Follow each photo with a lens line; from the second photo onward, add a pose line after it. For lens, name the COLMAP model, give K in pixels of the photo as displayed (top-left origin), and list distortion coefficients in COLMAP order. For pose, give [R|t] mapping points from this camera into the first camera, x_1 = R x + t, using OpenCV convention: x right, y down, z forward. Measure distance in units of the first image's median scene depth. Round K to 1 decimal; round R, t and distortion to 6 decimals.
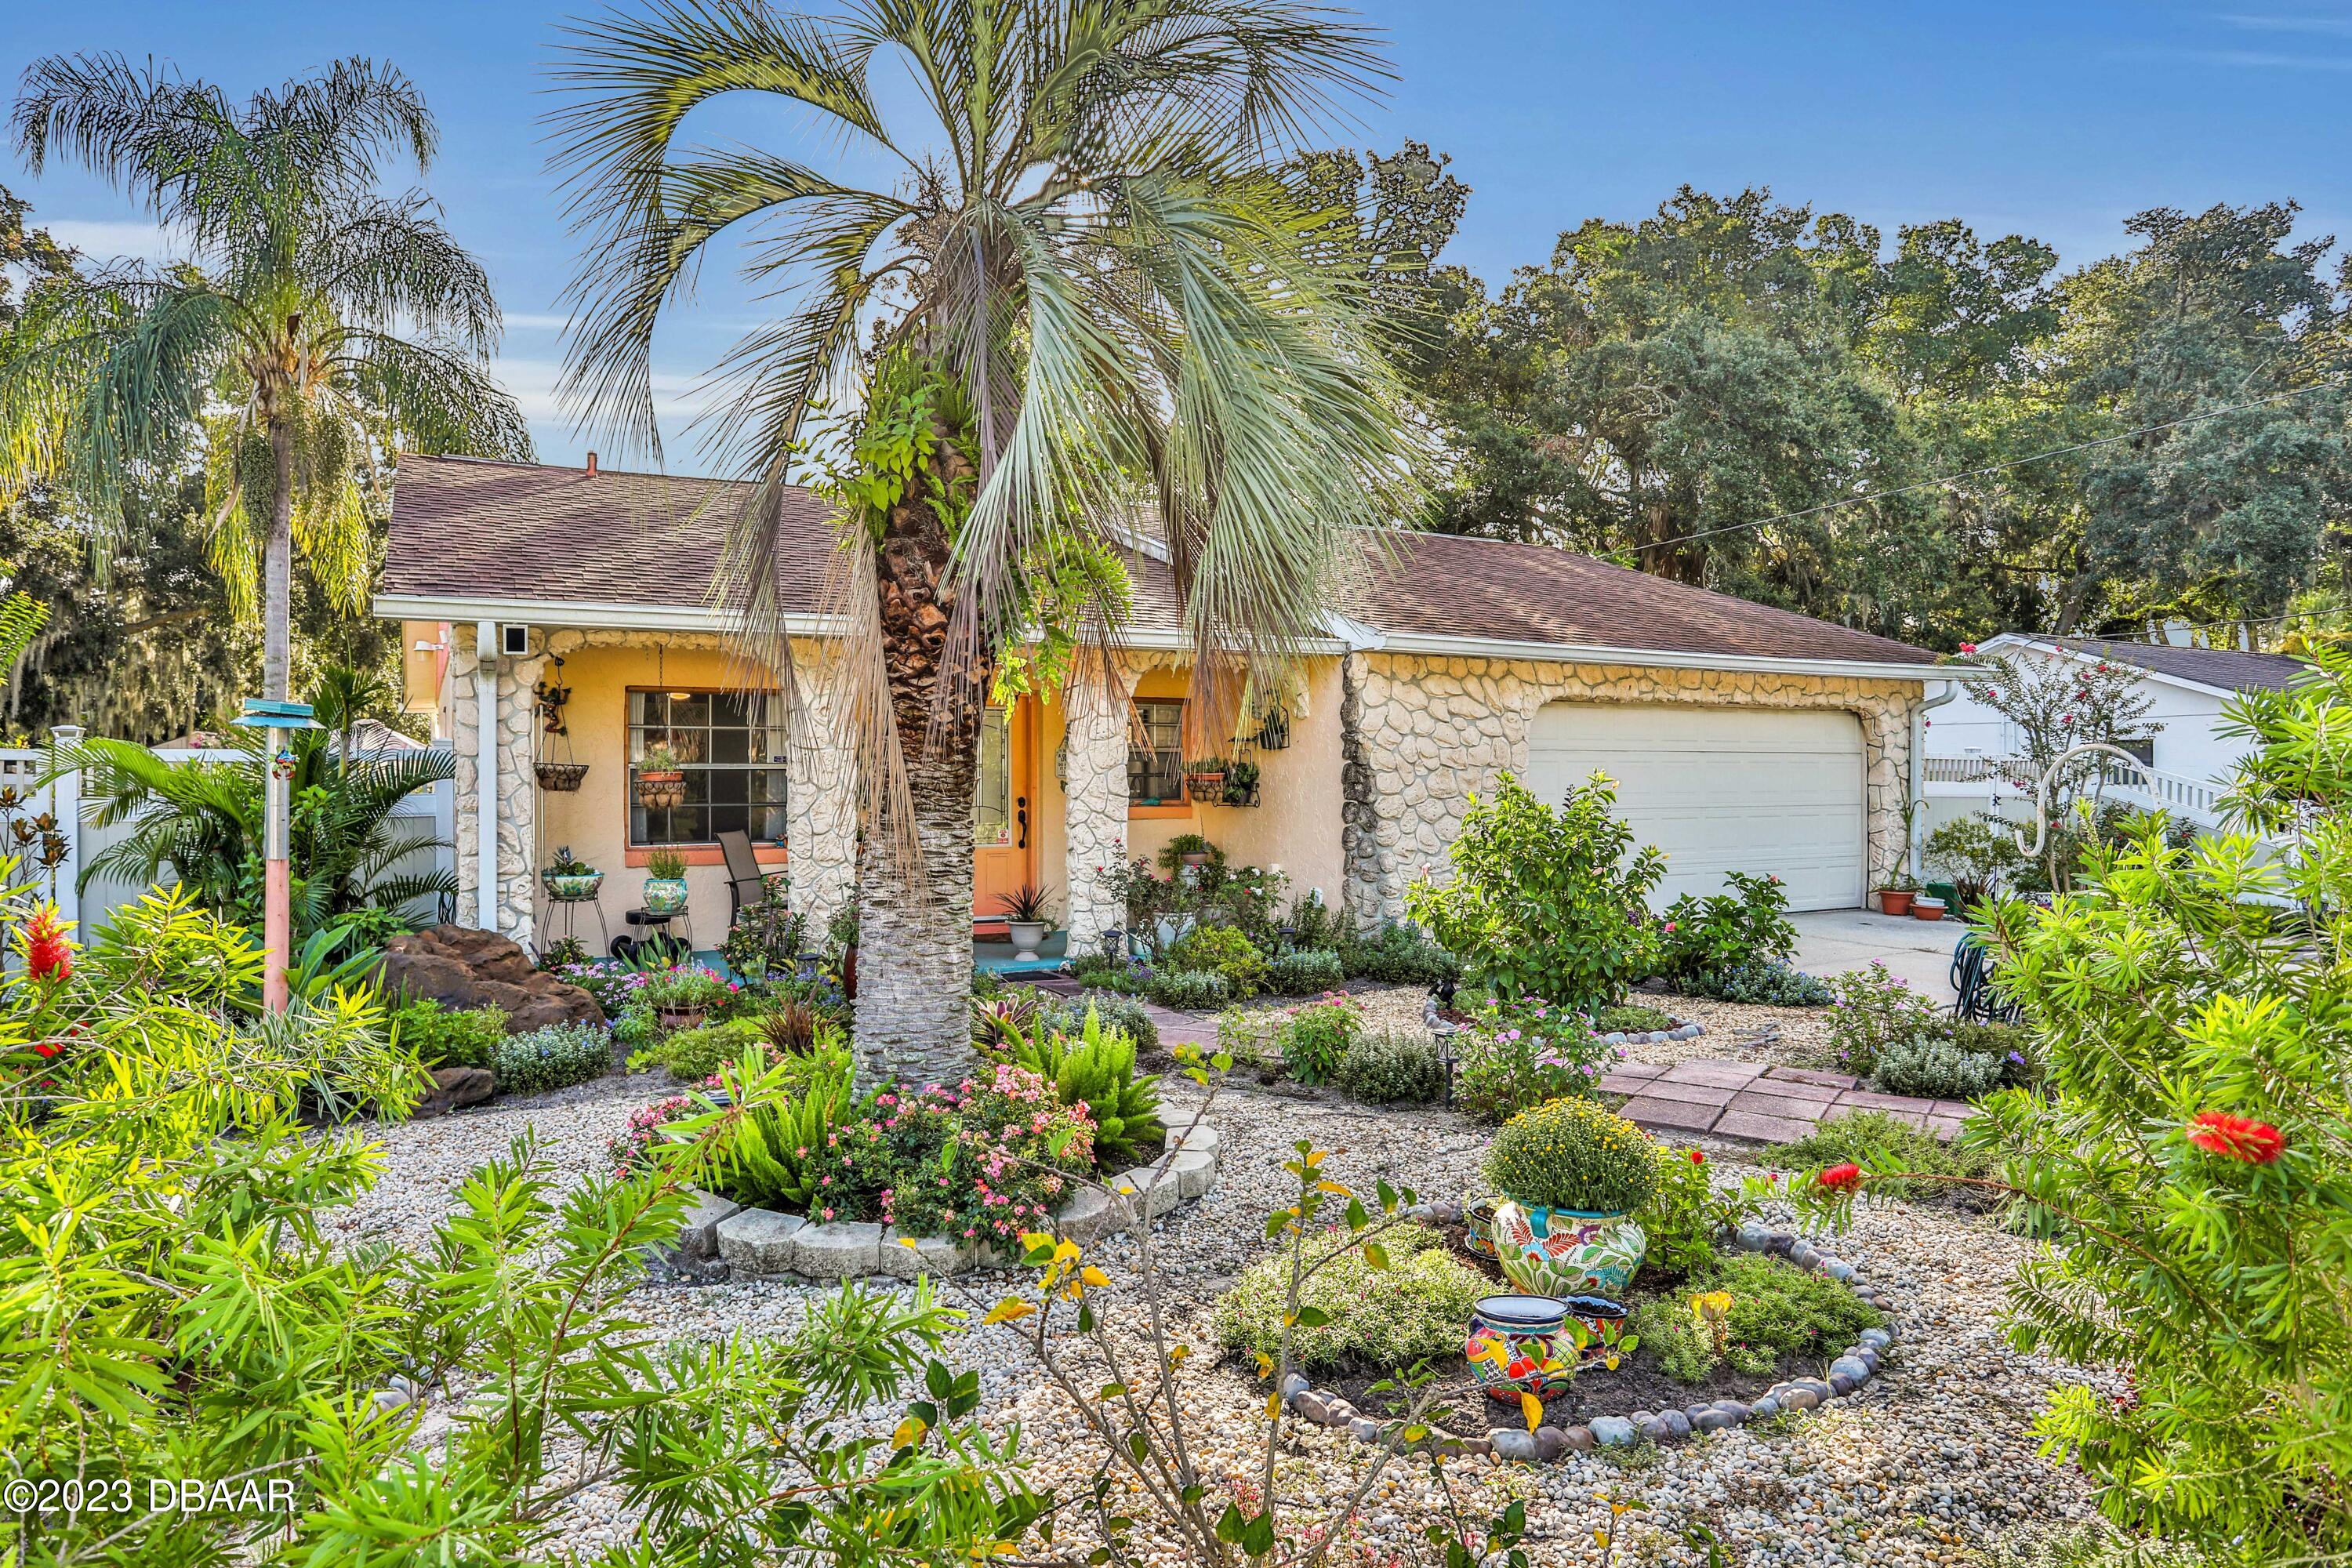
lens RADIAL K [[1398.4, 0, 1132.6], [0, 1398.4, 774.8], [0, 0, 1]] dist [-0.029004, -0.032049]
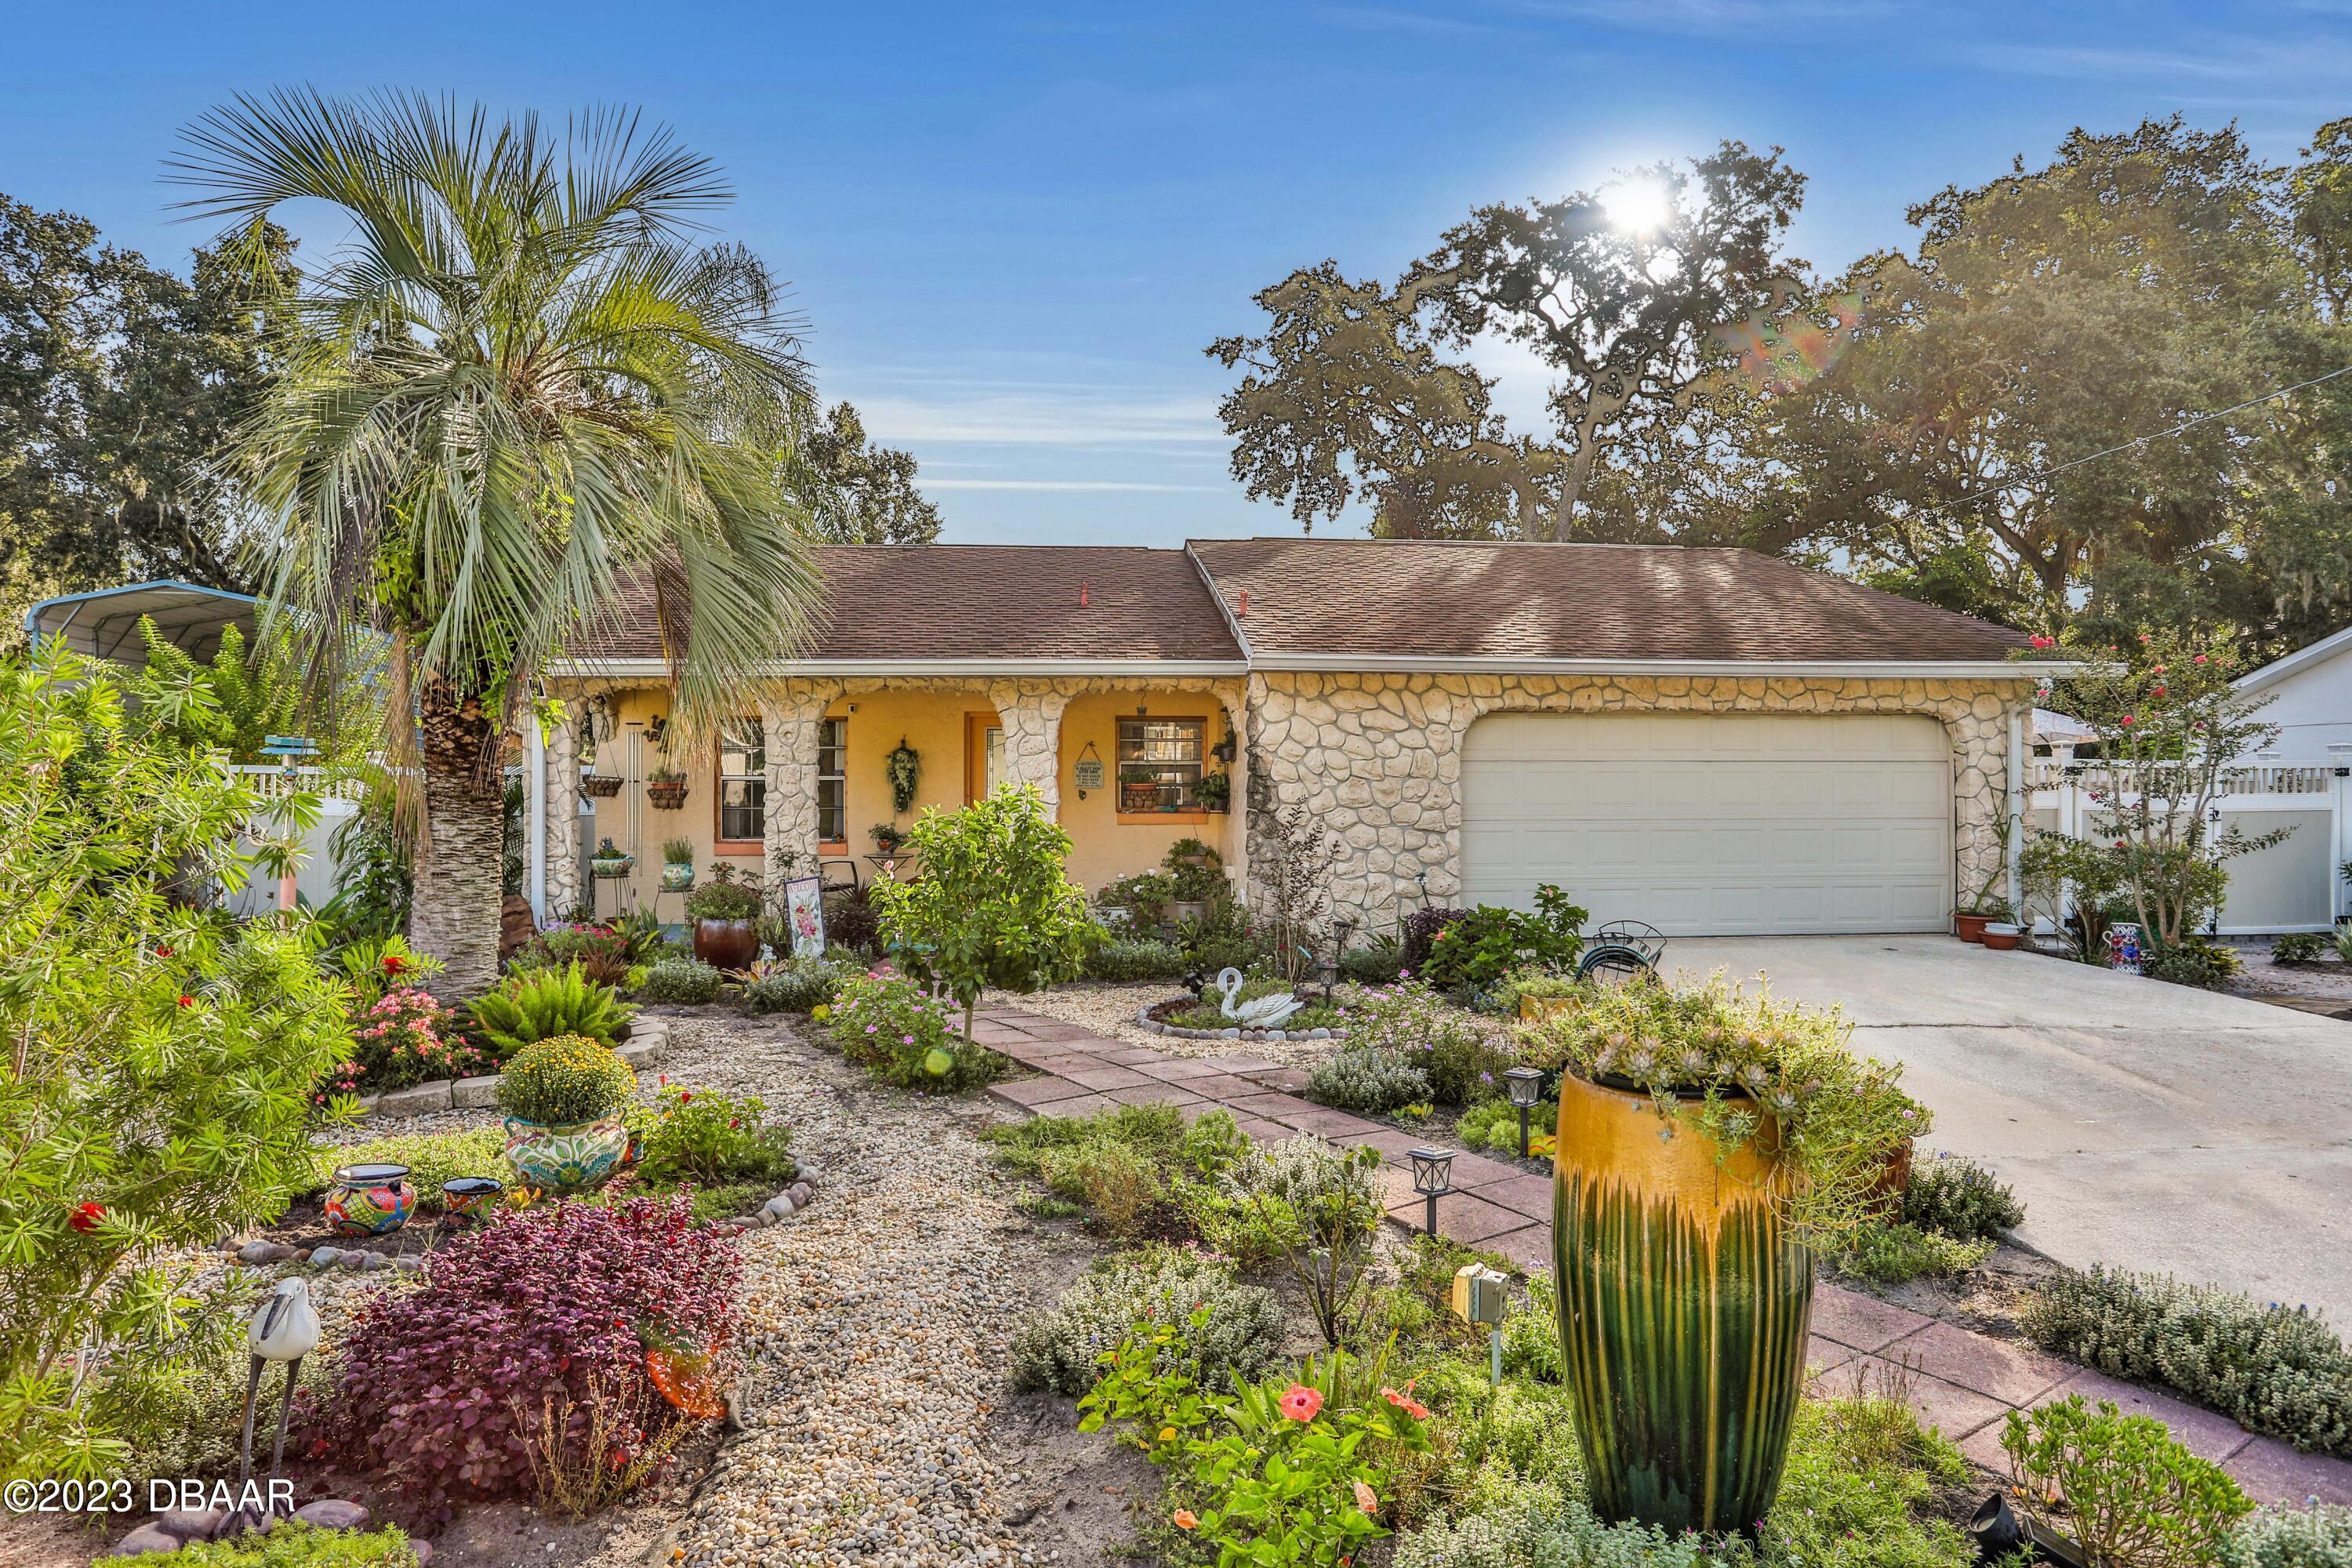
lens RADIAL K [[1316.7, 0, 1173.0], [0, 1316.7, 761.7], [0, 0, 1]] dist [-0.075759, 0.042829]
pose [[0.923896, -0.006342, -0.382591, 0.466200], [0.000113, 0.999867, -0.016302, -0.001534], [0.382643, 0.015018, 0.923774, 0.029685]]
